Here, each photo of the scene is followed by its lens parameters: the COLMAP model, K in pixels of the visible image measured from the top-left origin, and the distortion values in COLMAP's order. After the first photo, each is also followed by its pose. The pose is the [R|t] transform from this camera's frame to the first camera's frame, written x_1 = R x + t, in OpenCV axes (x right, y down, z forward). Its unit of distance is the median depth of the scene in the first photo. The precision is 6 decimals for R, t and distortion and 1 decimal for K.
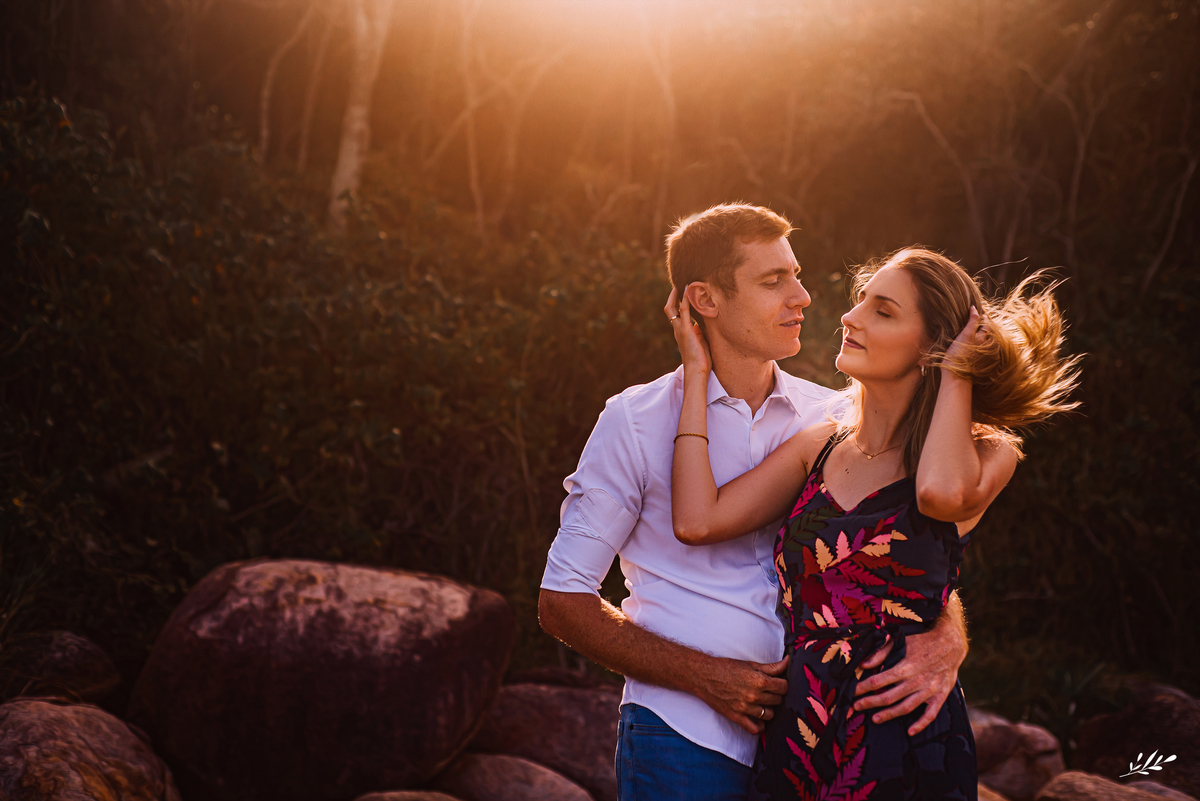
lens RADIAL K [[1773.3, 0, 597.1], [0, 1773.3, 404.0], [0, 0, 1]] dist [0.002595, 0.000000]
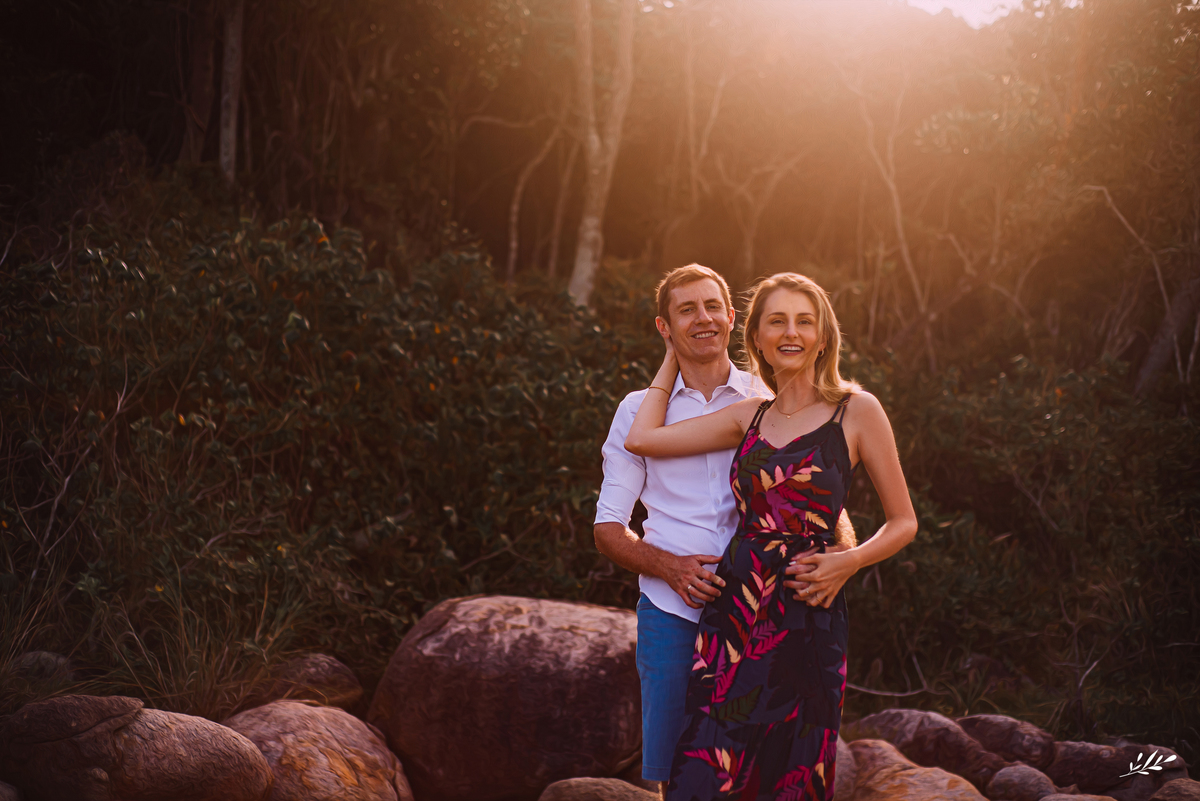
lens RADIAL K [[1773.3, 0, 601.7], [0, 1773.3, 398.4], [0, 0, 1]] dist [0.002595, 0.000000]
pose [[0.989283, -0.021082, -0.144482, 0.060598], [0.012042, 0.997931, -0.063156, 0.028080], [0.145515, 0.060739, 0.987490, -0.154837]]
